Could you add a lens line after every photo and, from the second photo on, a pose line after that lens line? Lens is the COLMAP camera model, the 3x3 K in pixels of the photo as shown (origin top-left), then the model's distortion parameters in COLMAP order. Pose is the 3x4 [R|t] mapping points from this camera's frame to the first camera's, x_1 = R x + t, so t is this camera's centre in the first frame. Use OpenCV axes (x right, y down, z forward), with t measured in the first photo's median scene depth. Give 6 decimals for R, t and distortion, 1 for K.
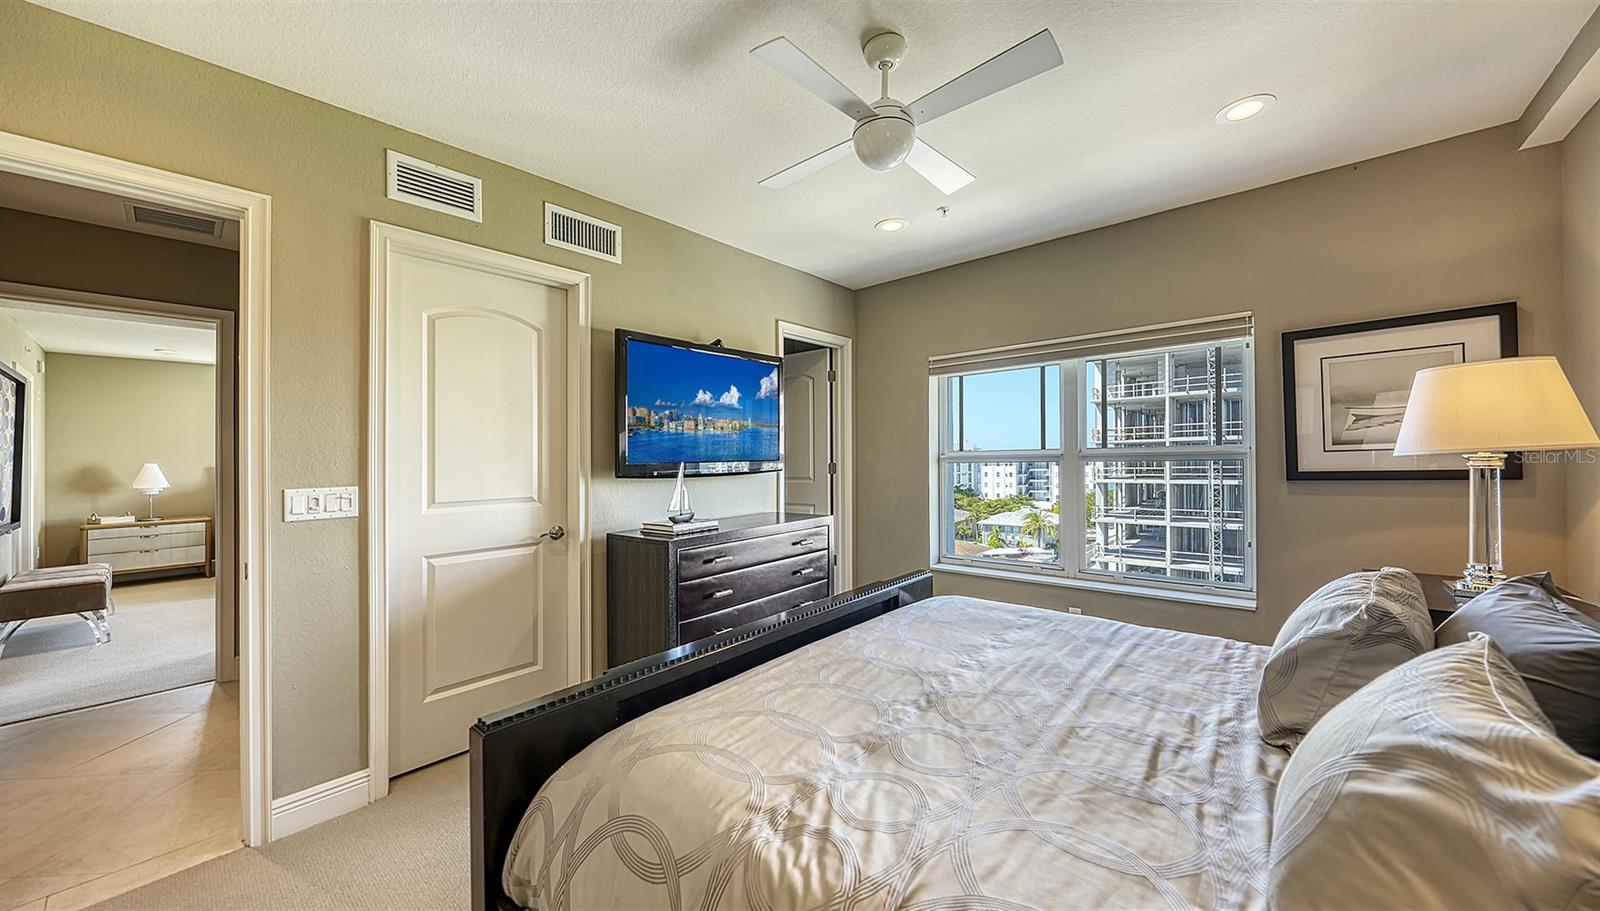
lens RADIAL K [[543.0, 0, 776.1], [0, 543.0, 458.9], [0, 0, 1]] dist [-0.000015, 0.000006]
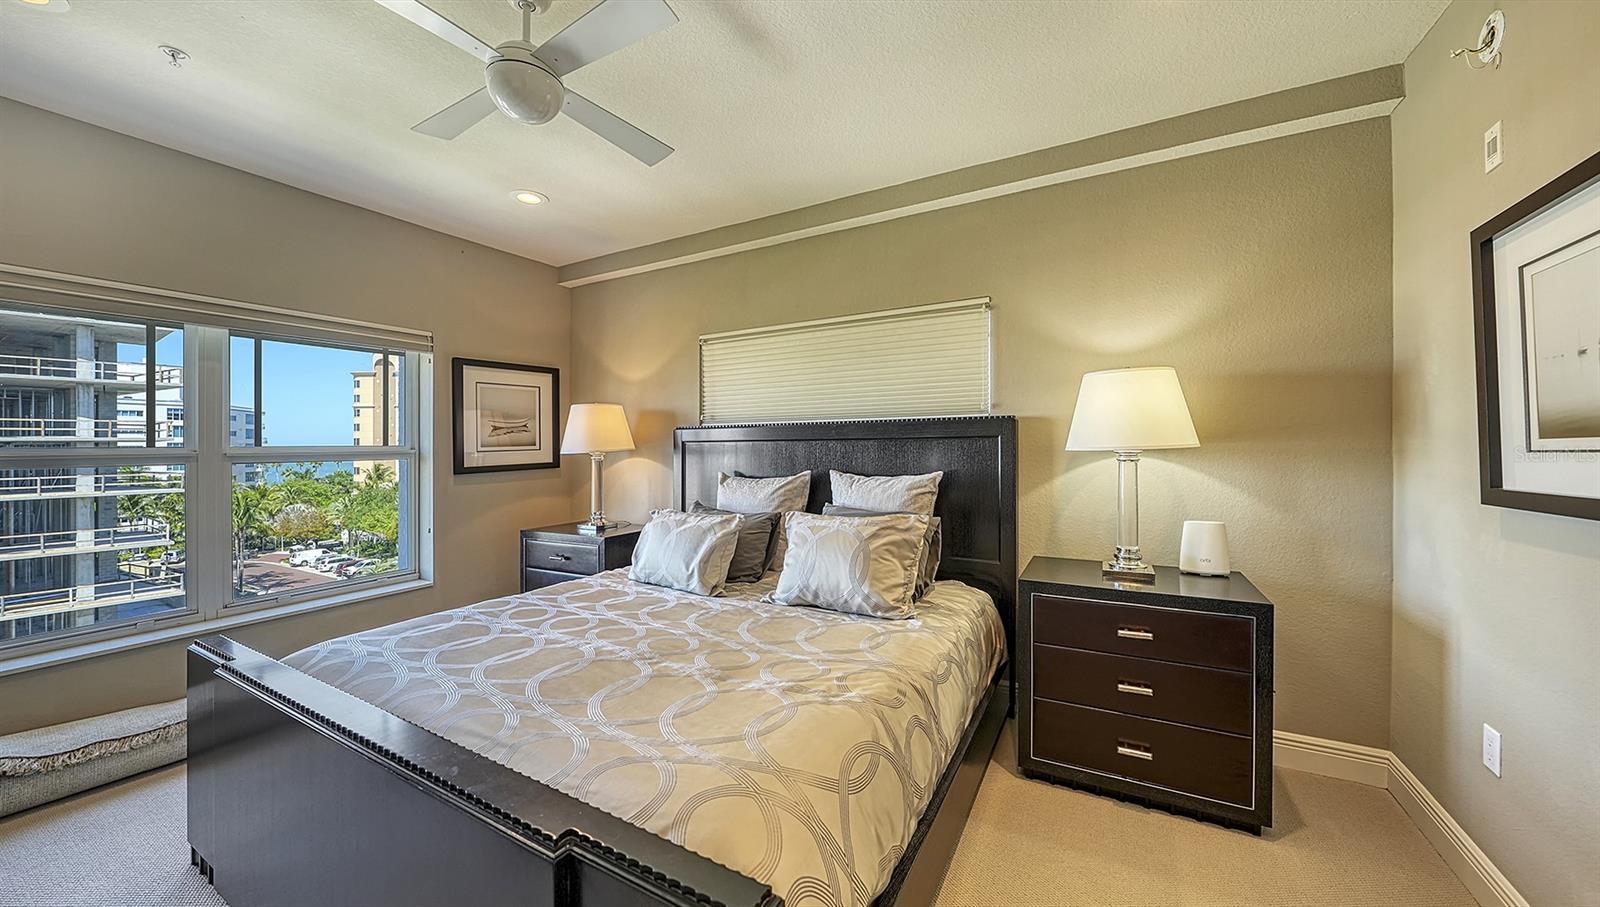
lens RADIAL K [[547.8, 0, 804.8], [0, 547.8, 473.7], [0, 0, 1]] dist [-0.008836, -0.000115]
pose [[-0.196615, -0.031415, 0.979977, -0.497577], [0.016104, 0.999248, 0.035264, 0.006707], [-0.980348, 0.022715, -0.195961, 0.478982]]
